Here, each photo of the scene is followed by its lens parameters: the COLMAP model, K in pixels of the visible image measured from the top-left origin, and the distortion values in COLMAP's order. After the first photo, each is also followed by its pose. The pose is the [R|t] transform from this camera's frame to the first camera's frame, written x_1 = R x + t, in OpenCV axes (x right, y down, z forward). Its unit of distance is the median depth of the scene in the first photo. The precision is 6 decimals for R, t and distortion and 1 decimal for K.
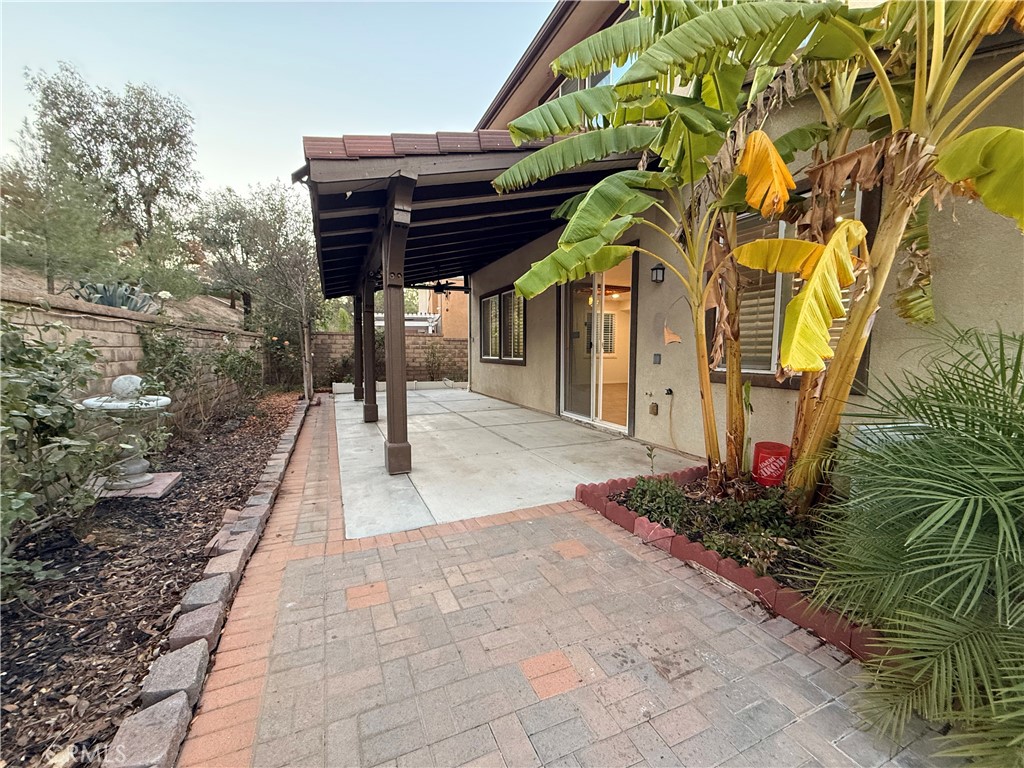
lens RADIAL K [[404.9, 0, 512.2], [0, 404.9, 383.1], [0, 0, 1]] dist [0.002558, 0.000251]
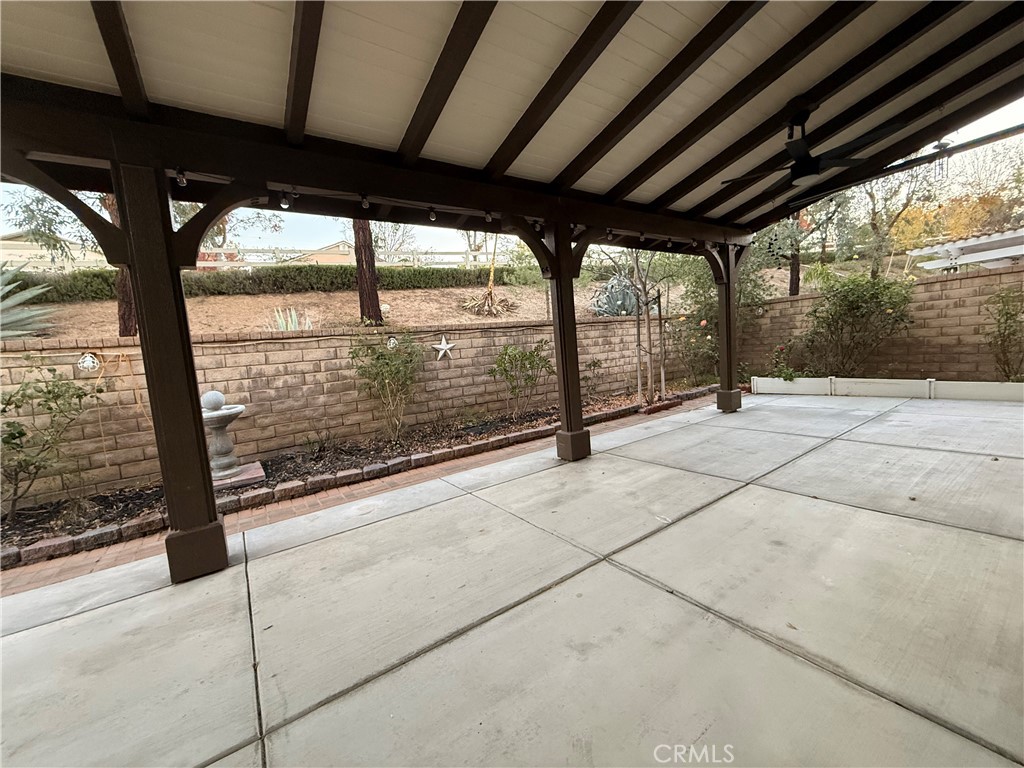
lens RADIAL K [[404.9, 0, 514.3], [0, 404.9, 383.7], [0, 0, 1]] dist [0.002558, 0.000251]
pose [[0.174883, 0.059911, -0.982765, 0.330016], [0.009556, 0.997997, 0.062540, -0.082546], [0.984543, -0.020328, 0.173960, 1.187183]]
